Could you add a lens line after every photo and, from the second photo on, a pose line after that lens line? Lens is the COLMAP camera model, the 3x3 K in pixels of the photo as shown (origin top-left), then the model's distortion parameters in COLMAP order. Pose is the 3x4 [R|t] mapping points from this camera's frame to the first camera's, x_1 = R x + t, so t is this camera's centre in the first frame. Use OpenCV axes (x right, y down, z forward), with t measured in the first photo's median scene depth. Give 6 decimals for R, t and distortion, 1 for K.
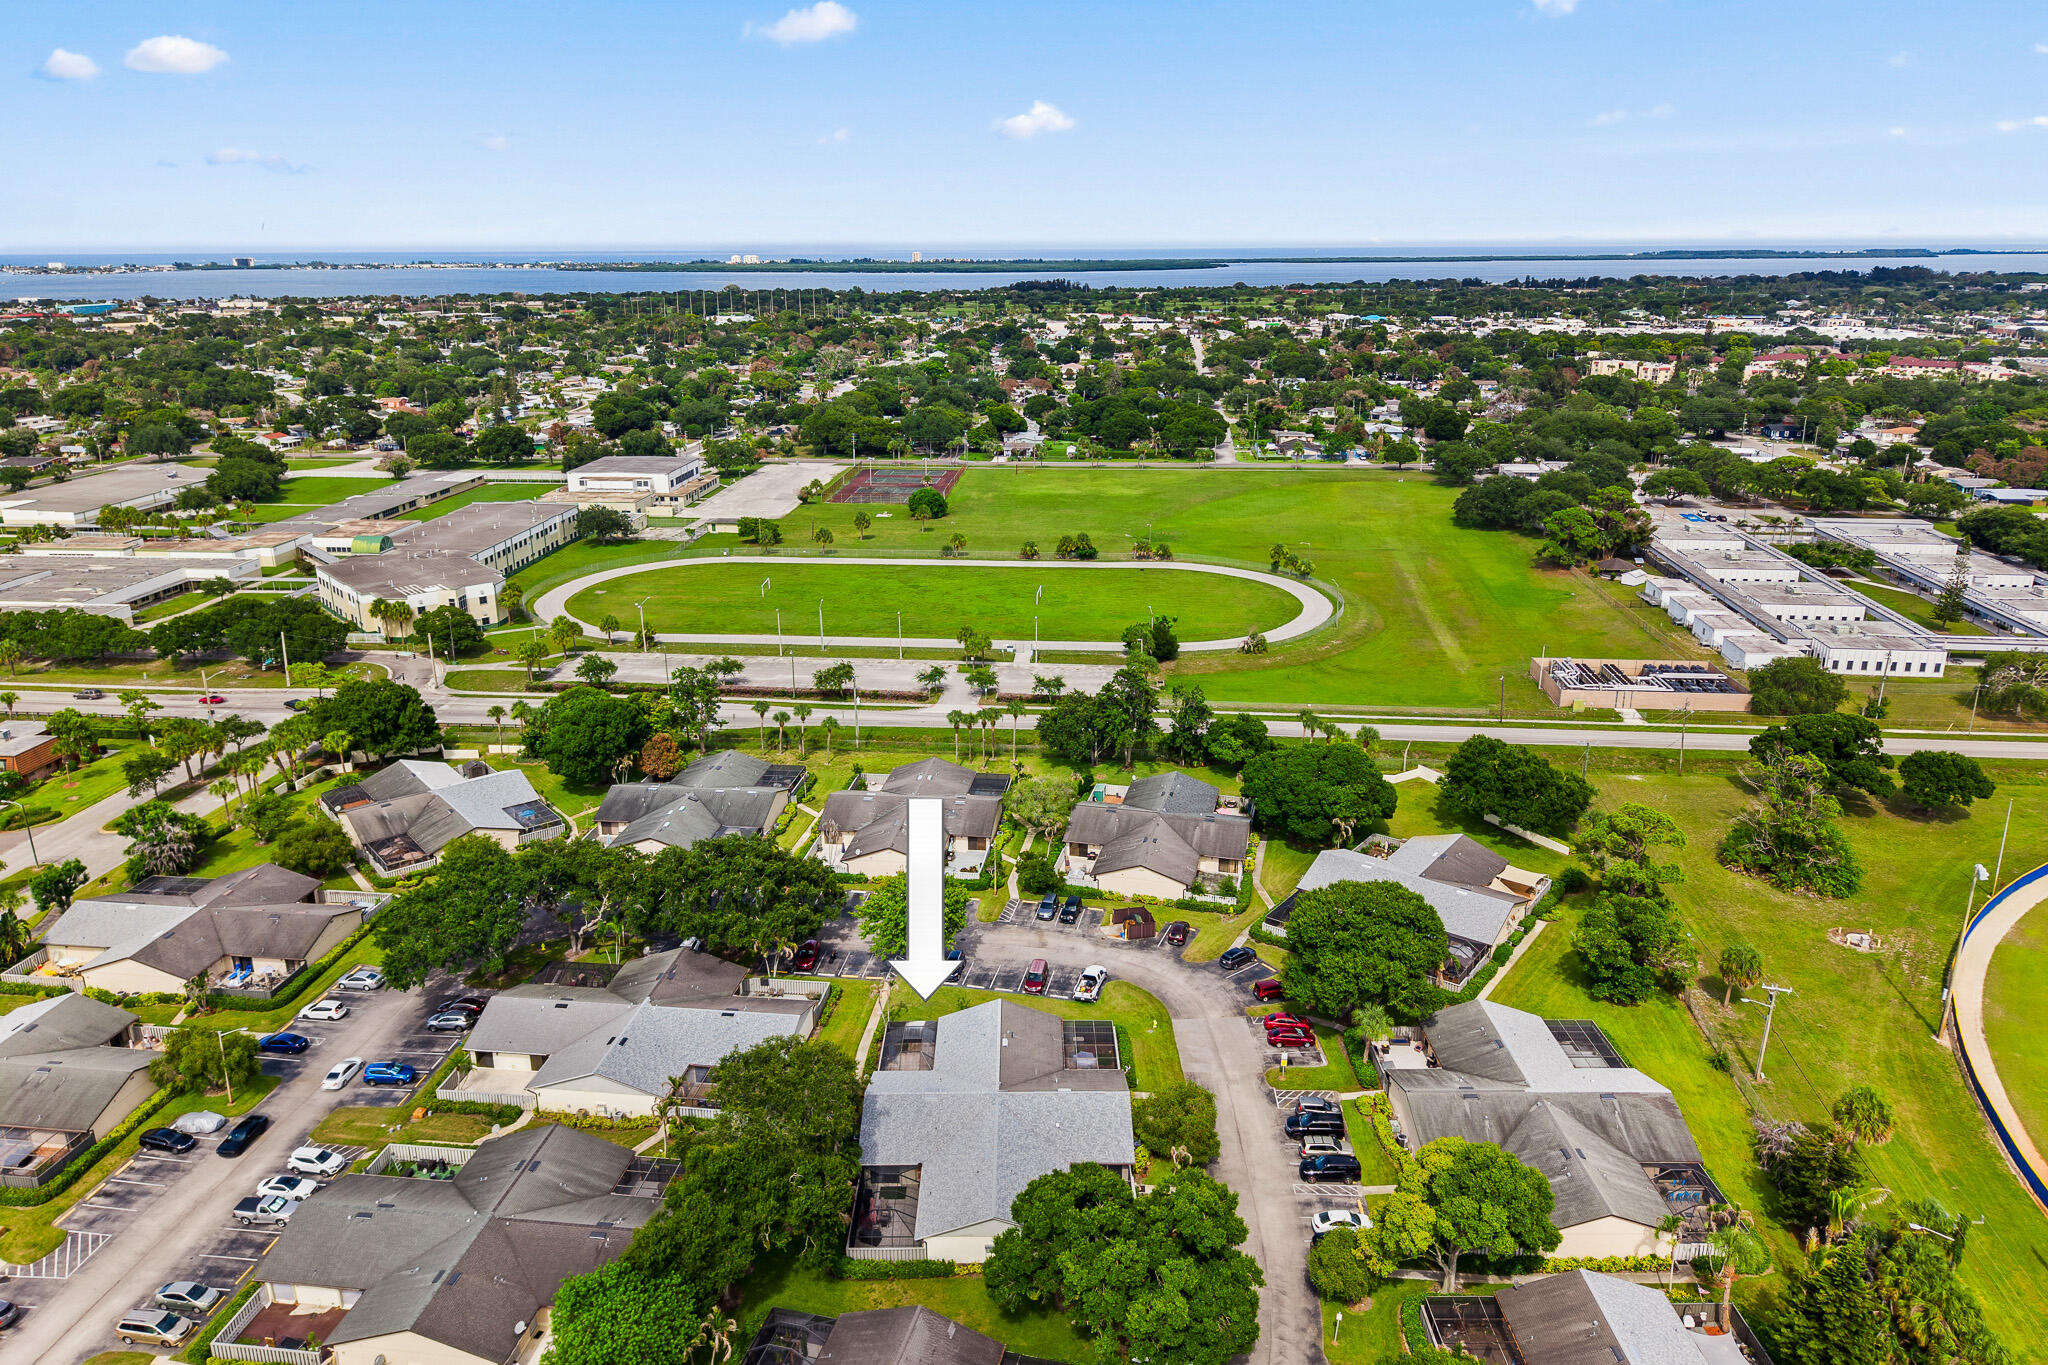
lens RADIAL K [[1343.3, 0, 1024.0], [0, 1343.3, 682.5], [0, 0, 1]] dist [0.000793, -0.002016]
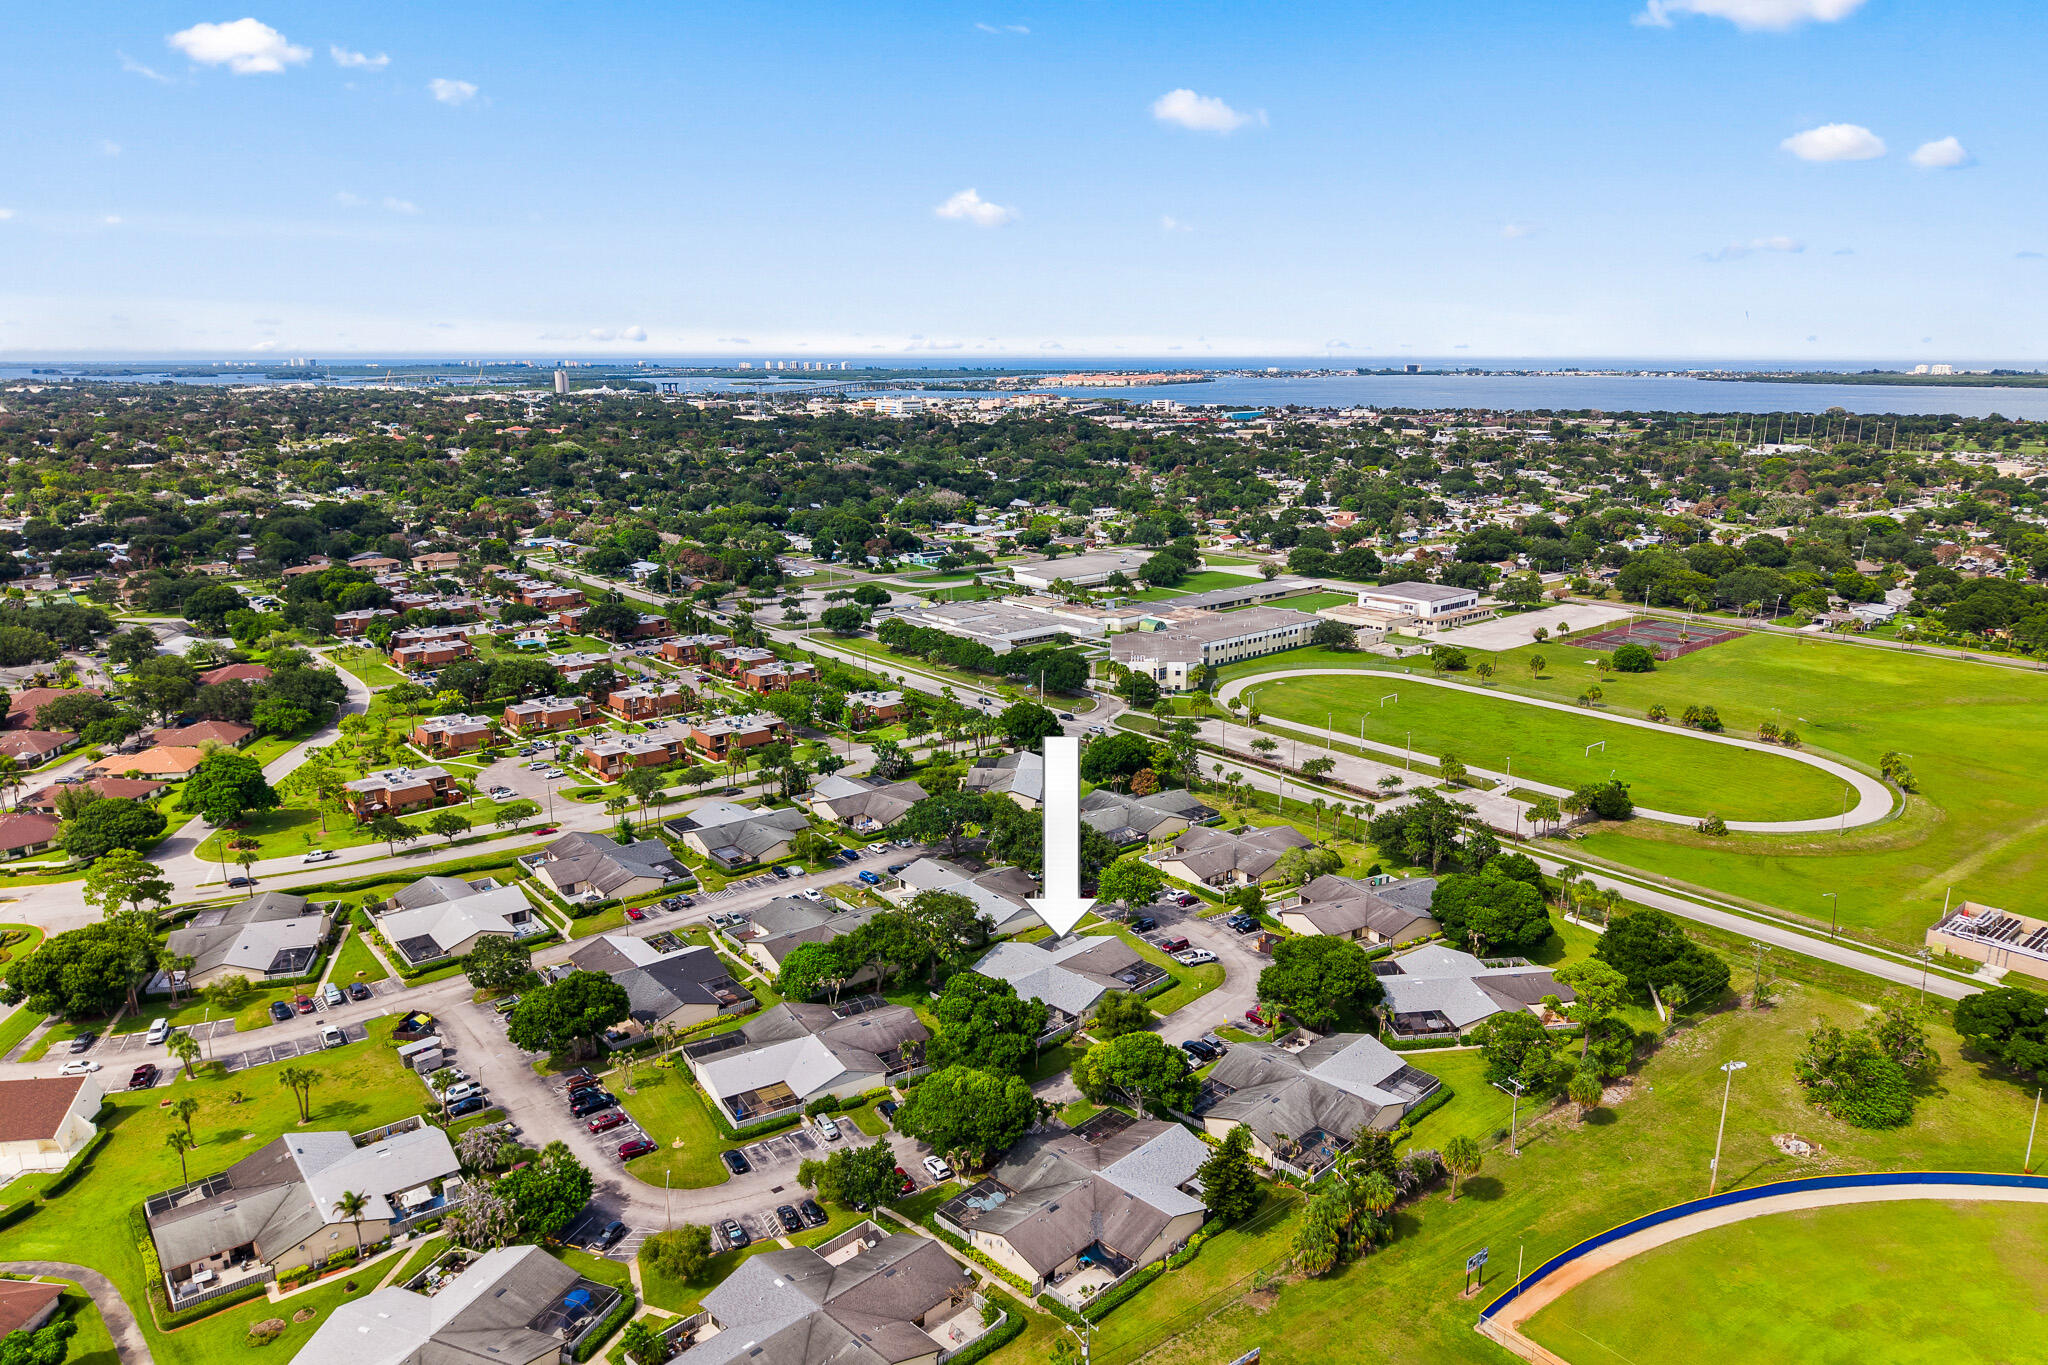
lens RADIAL K [[1394.7, 0, 1024.0], [0, 1394.7, 682.5], [0, 0, 1]] dist [-0.003077, -0.001942]
pose [[0.700742, 0.161754, -0.694835, 0.419466], [-0.214496, 0.976663, 0.011043, -0.026217], [0.680406, 0.141301, 0.719084, -0.148024]]
